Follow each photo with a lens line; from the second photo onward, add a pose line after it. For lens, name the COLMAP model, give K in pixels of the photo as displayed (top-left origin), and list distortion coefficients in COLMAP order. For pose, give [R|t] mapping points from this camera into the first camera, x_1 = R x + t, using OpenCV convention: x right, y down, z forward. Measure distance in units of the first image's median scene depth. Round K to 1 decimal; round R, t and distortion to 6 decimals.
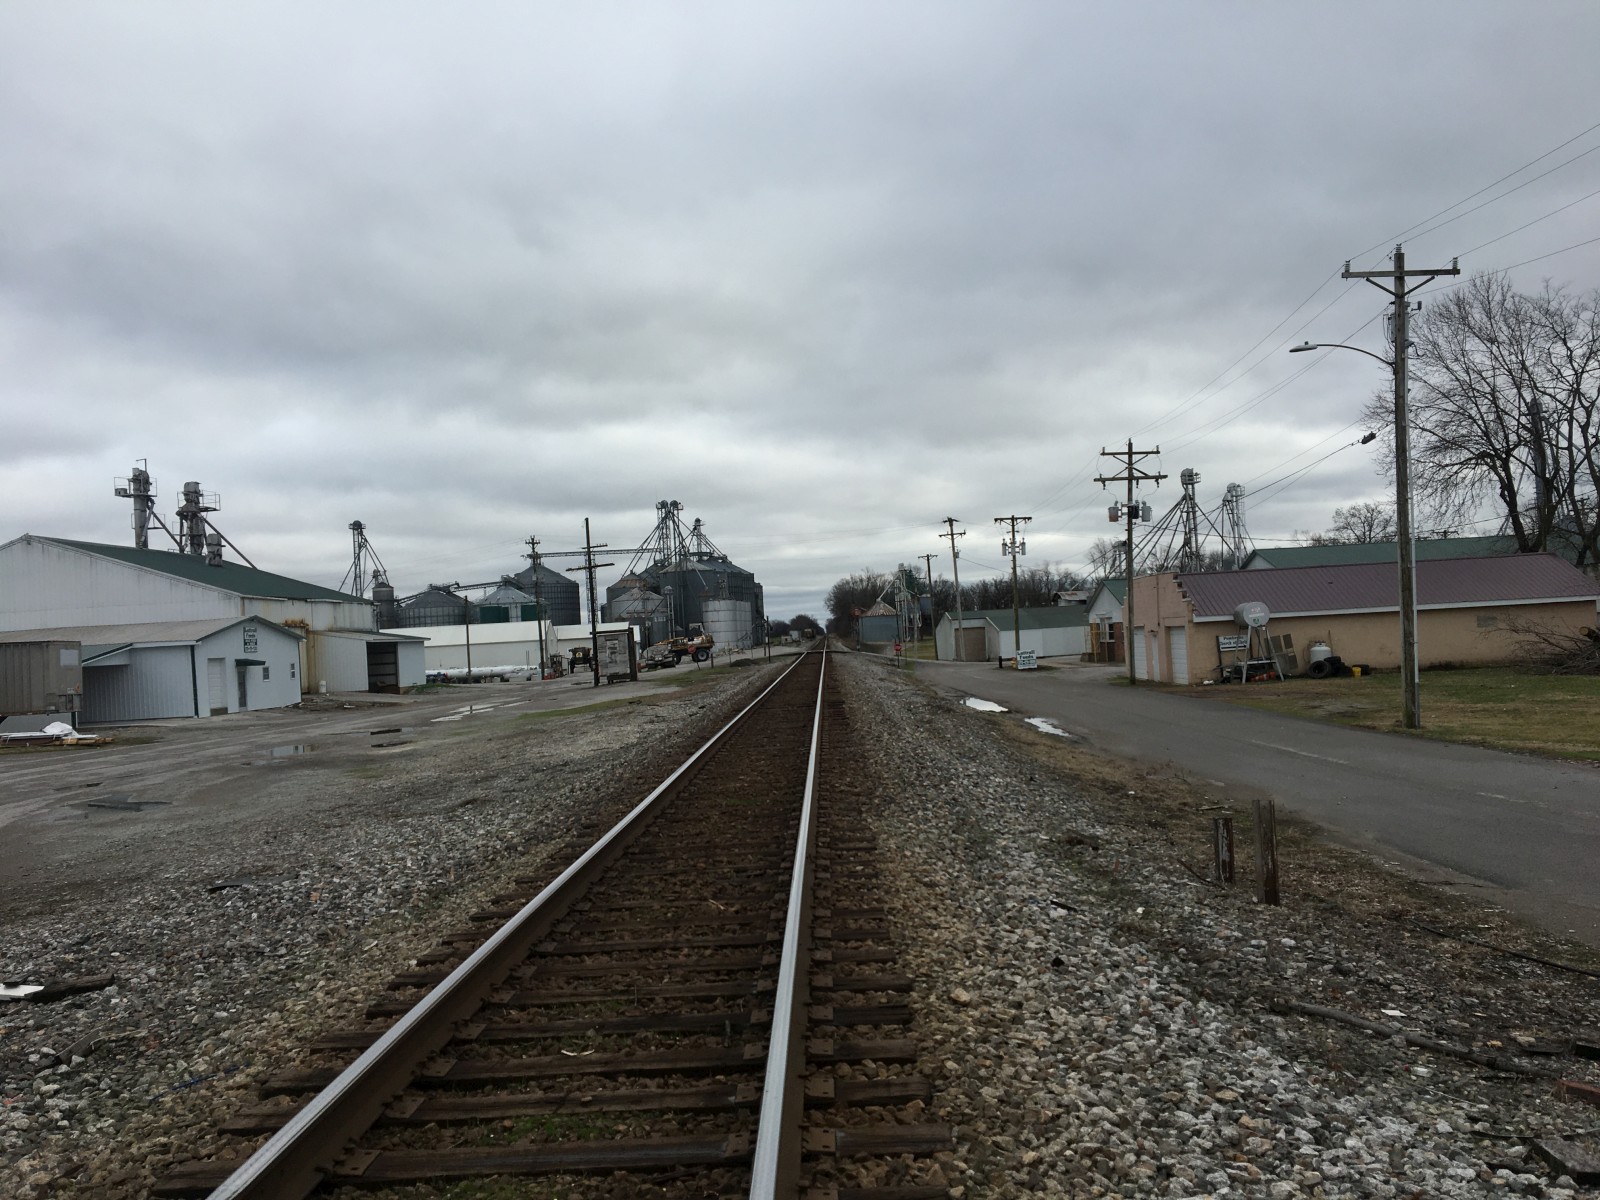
lens RADIAL K [[1346.1, 0, 793.5], [0, 1346.1, 604.9], [0, 0, 1]] dist [0.077875, -0.111852]
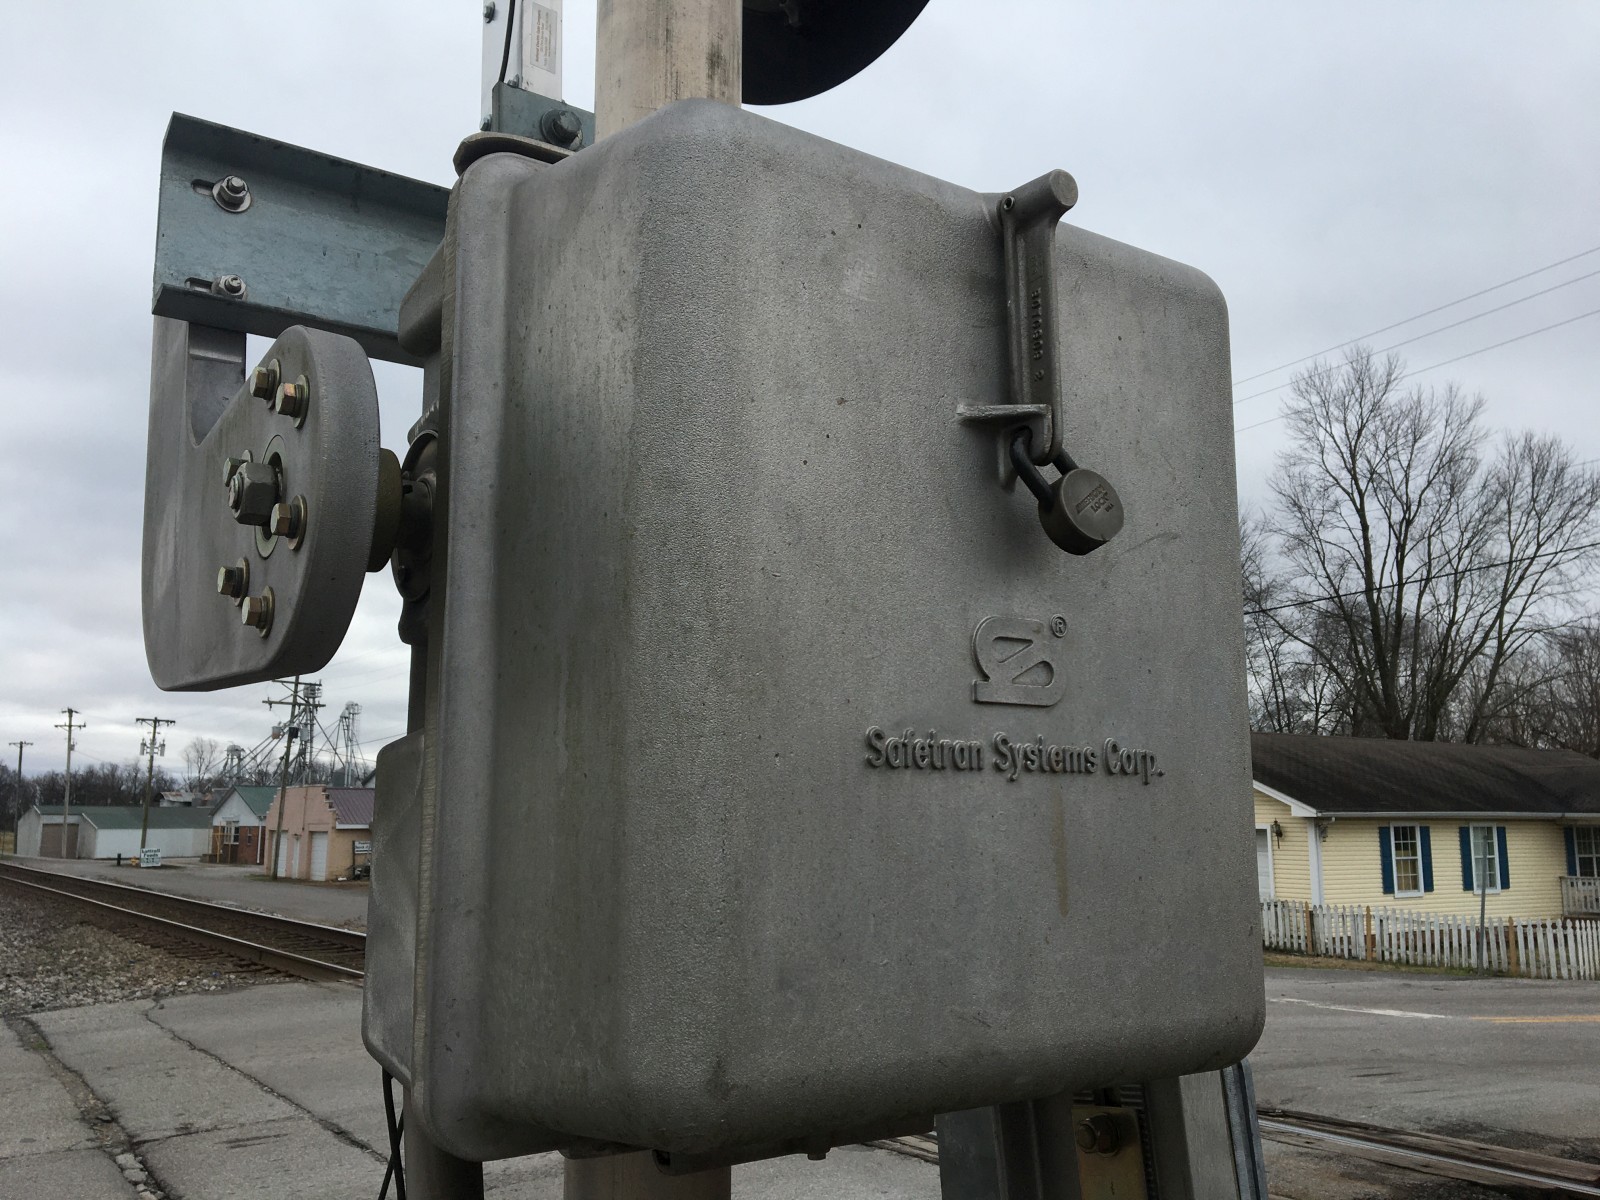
lens RADIAL K [[1346.1, 0, 772.7], [0, 1346.1, 611.8], [0, 0, 1]] dist [0.077875, -0.111852]
pose [[0.805914, 0.150770, 0.572513, -0.070034], [-0.063913, 0.983534, -0.169042, 0.001324], [-0.588573, 0.099642, 0.802280, -0.139725]]
